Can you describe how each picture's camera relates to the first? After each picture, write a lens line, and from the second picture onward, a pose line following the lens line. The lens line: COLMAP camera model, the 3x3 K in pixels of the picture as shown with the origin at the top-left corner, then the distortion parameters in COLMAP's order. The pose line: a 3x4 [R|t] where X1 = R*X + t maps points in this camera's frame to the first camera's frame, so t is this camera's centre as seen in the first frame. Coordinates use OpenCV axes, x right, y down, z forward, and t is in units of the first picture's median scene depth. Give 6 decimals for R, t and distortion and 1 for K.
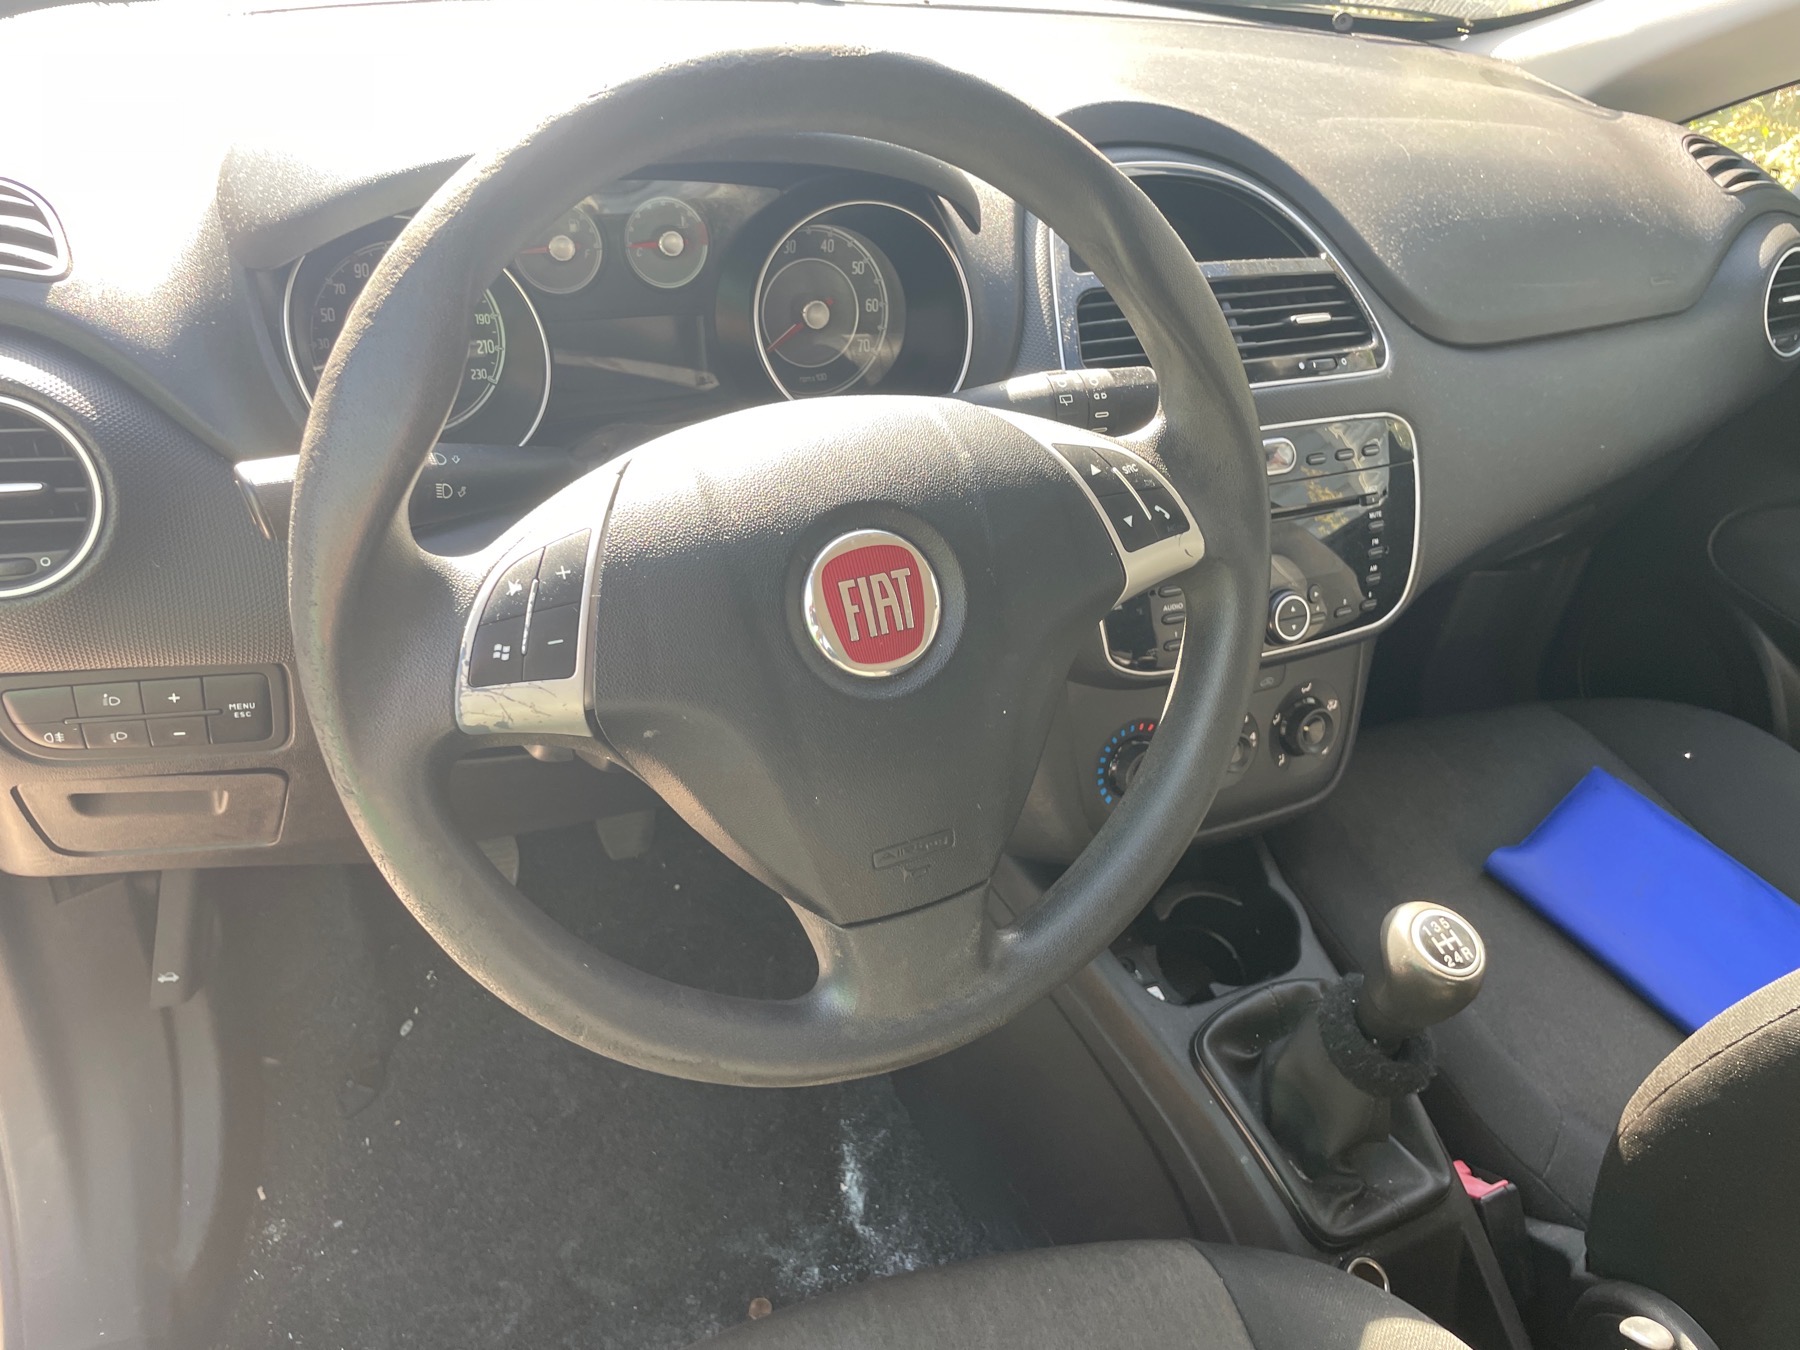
lens RADIAL K [[1364.9, 0, 903.3], [0, 1364.9, 661.8], [0, 0, 1]] dist [0.081904, -0.121681]
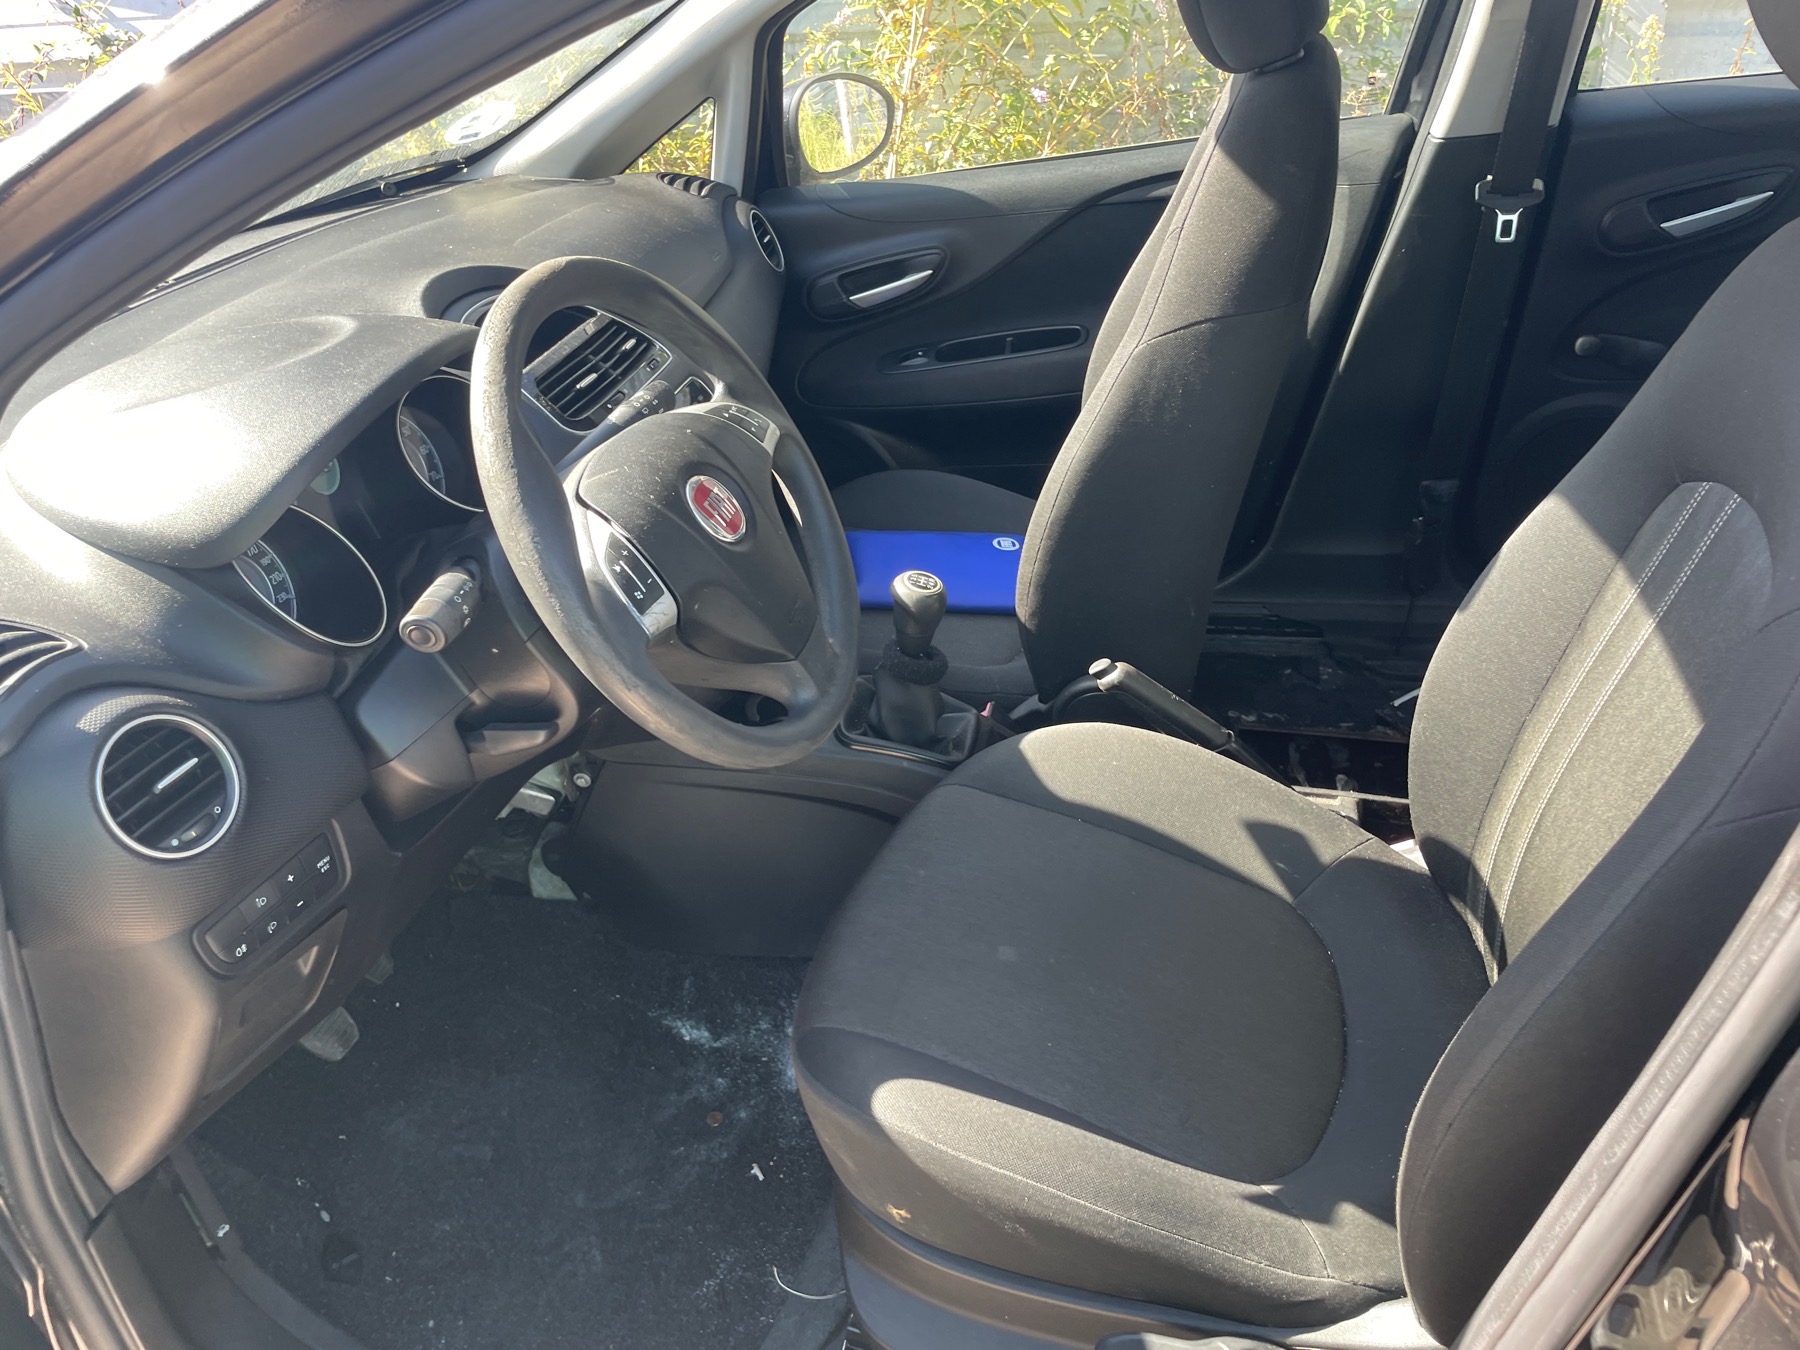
lens RADIAL K [[1360.4, 0, 875.9], [0, 1360.4, 669.3], [0, 0, 1]] dist [0.078635, -0.113114]
pose [[0.613975, -0.538953, 0.576684, -0.625720], [0.572999, 0.806811, 0.143972, -0.003648], [-0.542870, 0.242044, 0.804181, -0.347823]]
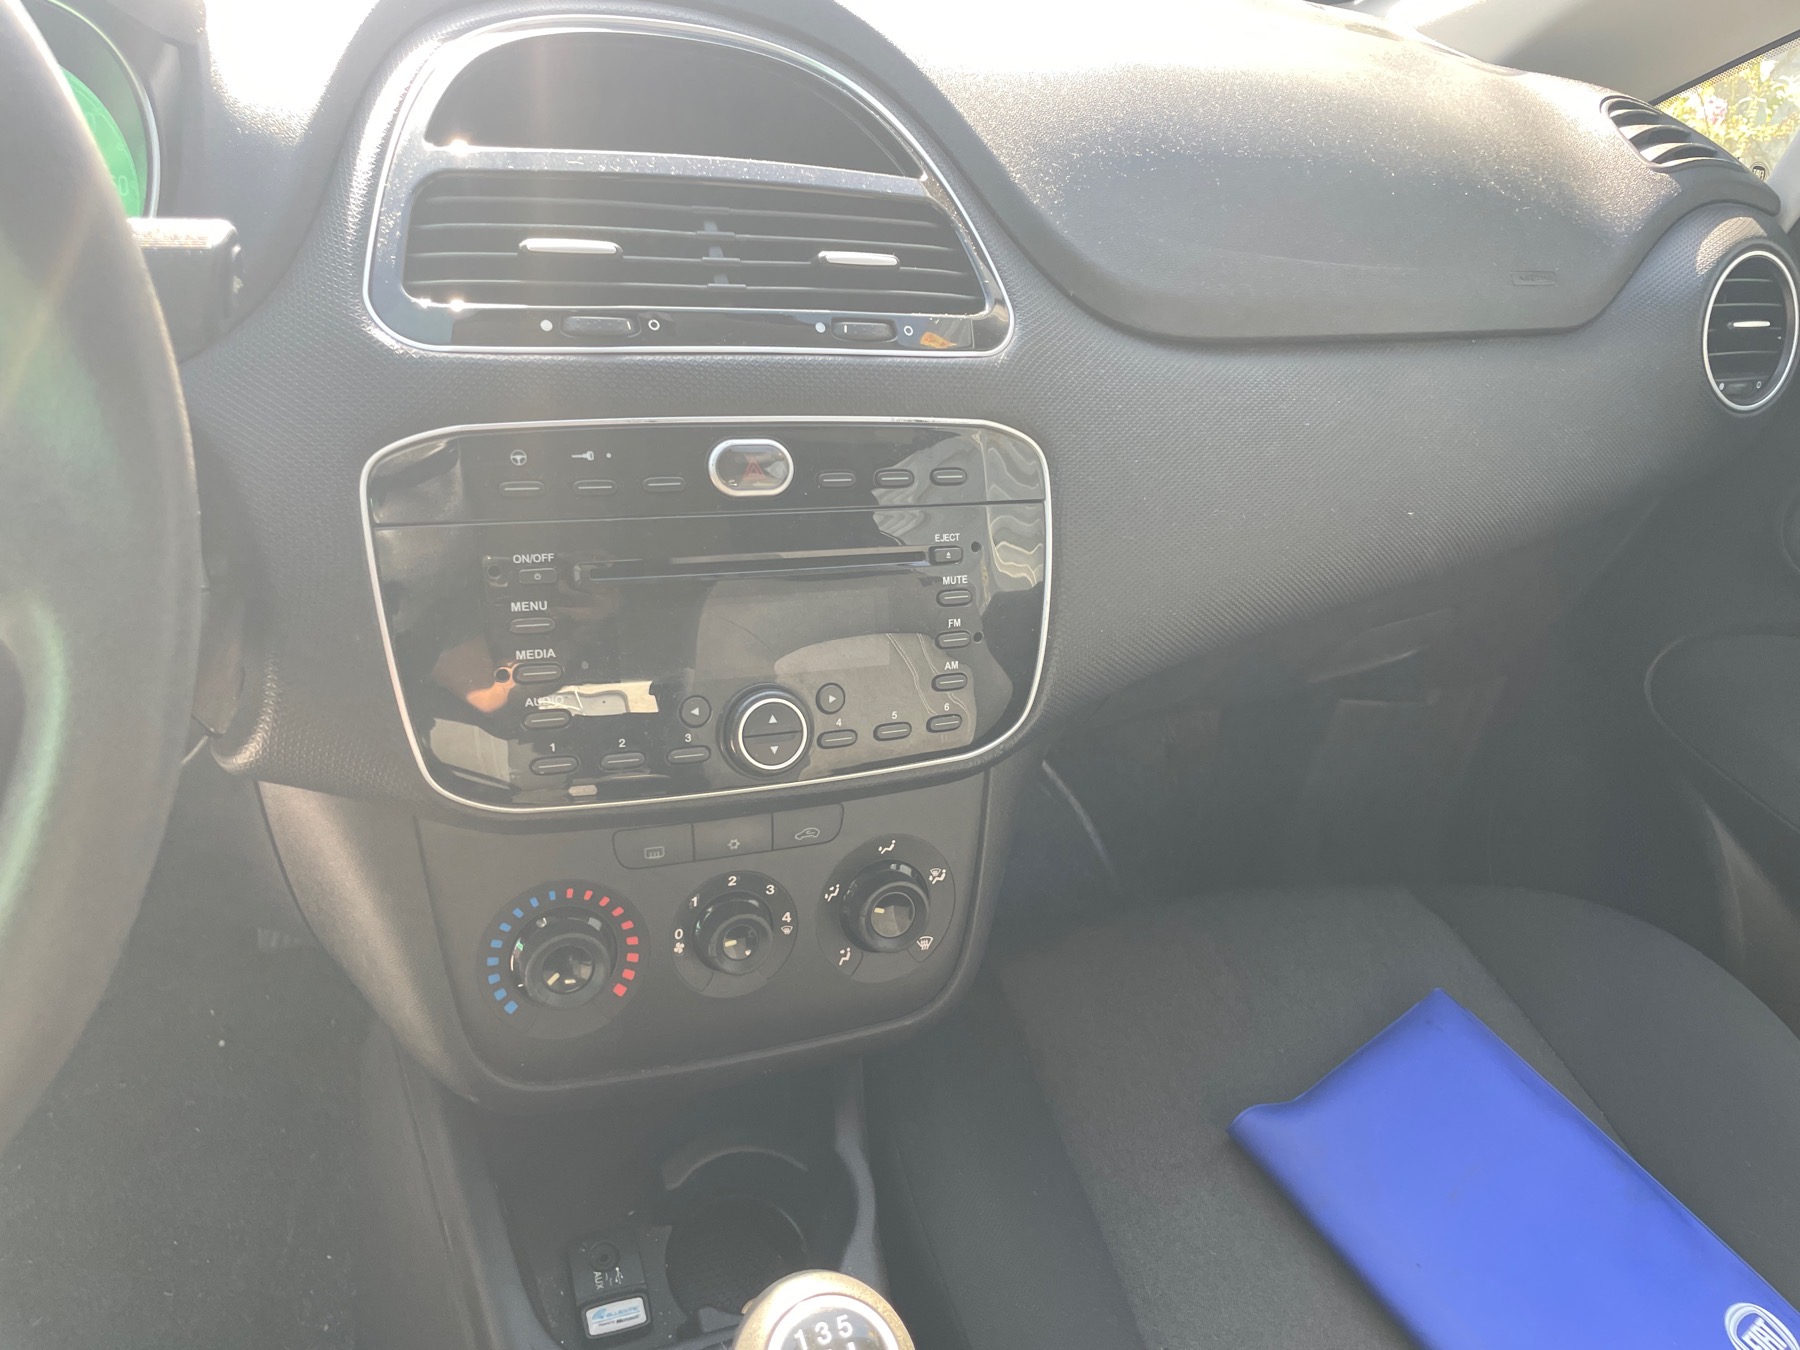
lens RADIAL K [[1364.9, 0, 903.3], [0, 1364.9, 661.8], [0, 0, 1]] dist [0.081904, -0.121681]
pose [[0.995322, 0.070086, -0.066496, 0.342141], [-0.074269, 0.995267, -0.062668, -0.027838], [0.061789, 0.067314, 0.995817, 0.364244]]
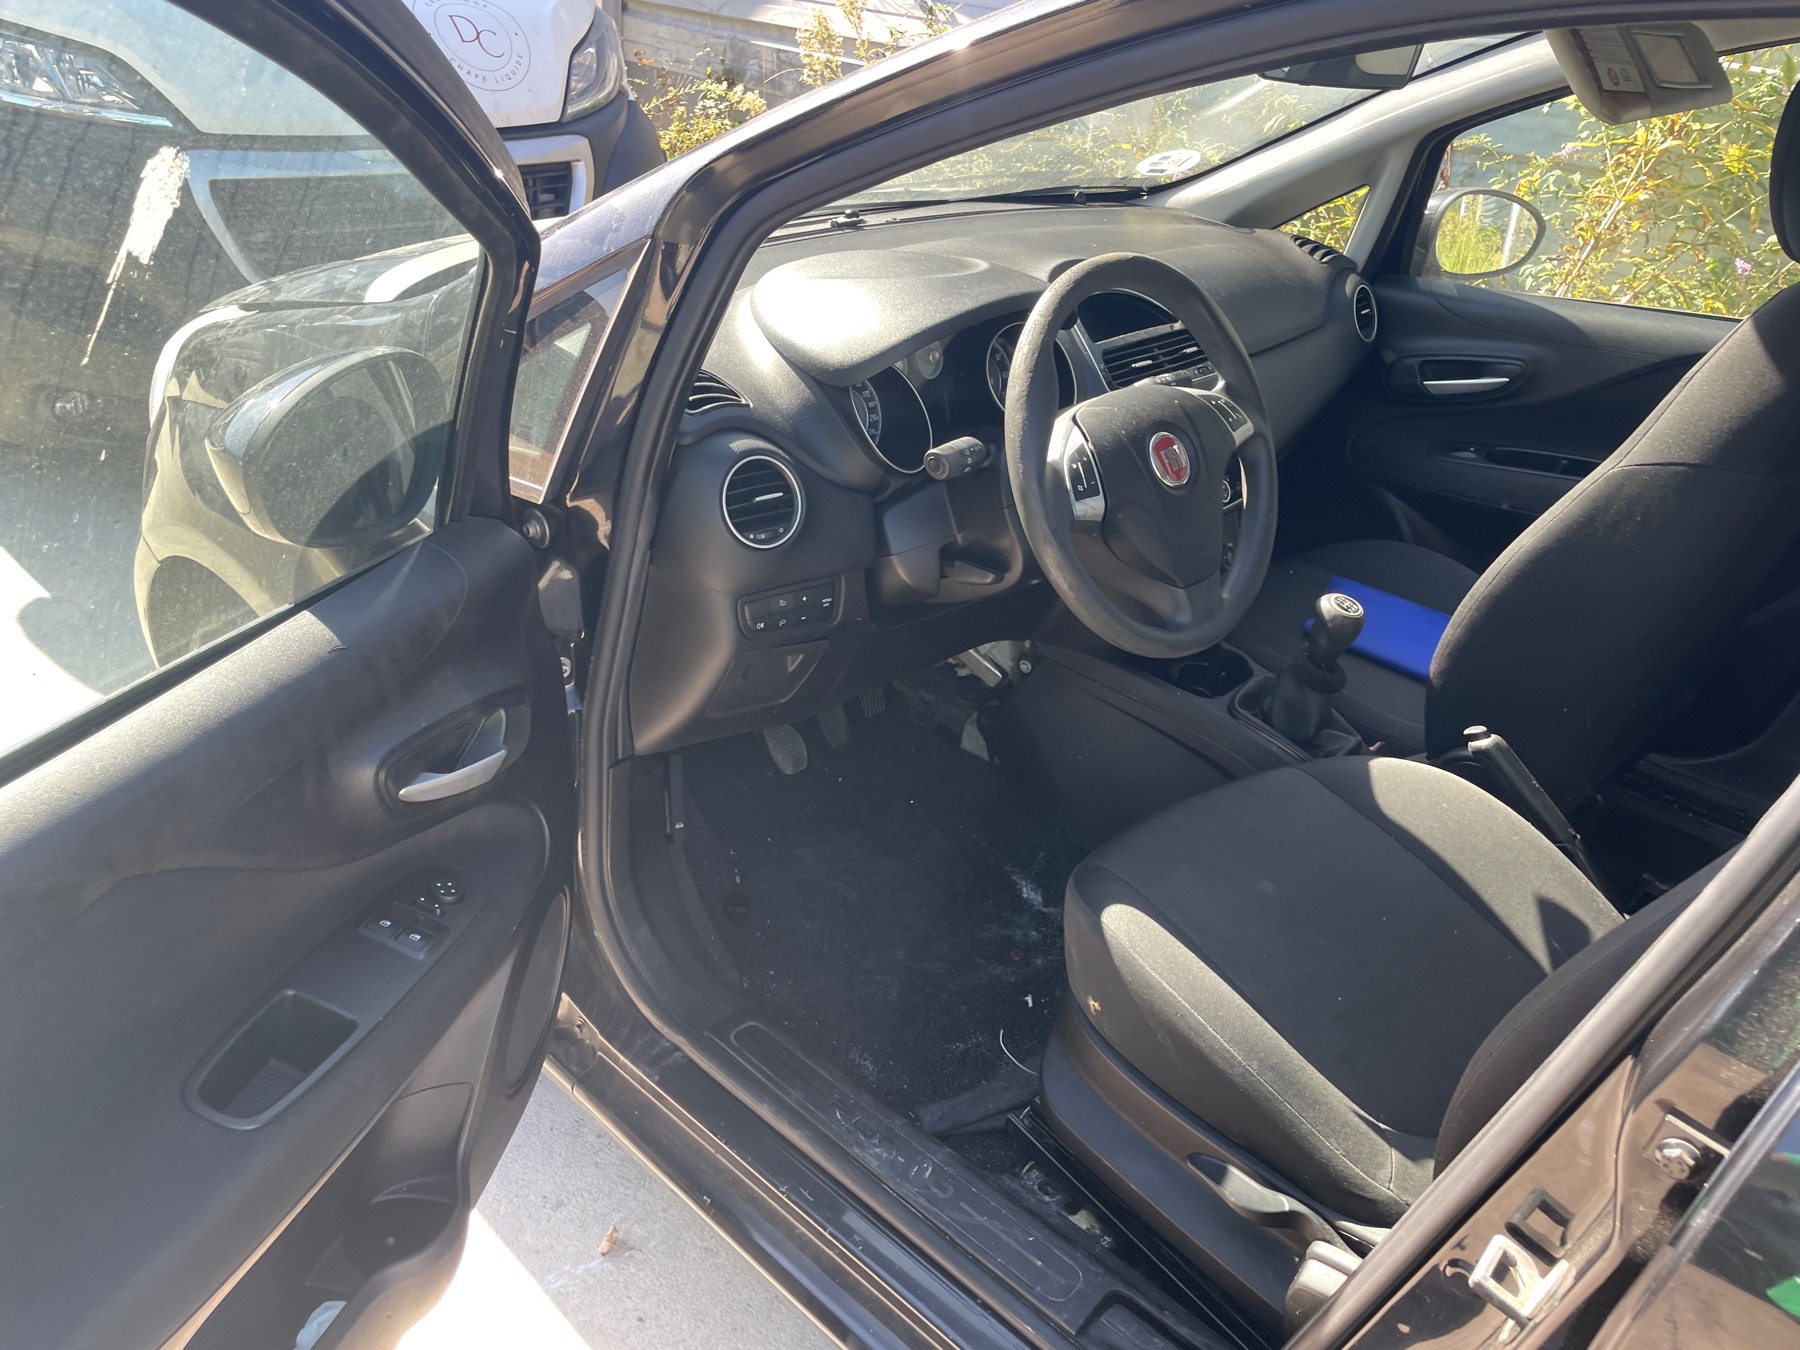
lens RADIAL K [[1360.4, 0, 875.9], [0, 1360.4, 669.3], [0, 0, 1]] dist [0.078635, -0.113114]
pose [[0.937744, -0.213396, 0.274042, -0.744439], [0.237208, 0.969814, -0.056512, 0.198788], [-0.253710, 0.117999, 0.960056, -0.719611]]
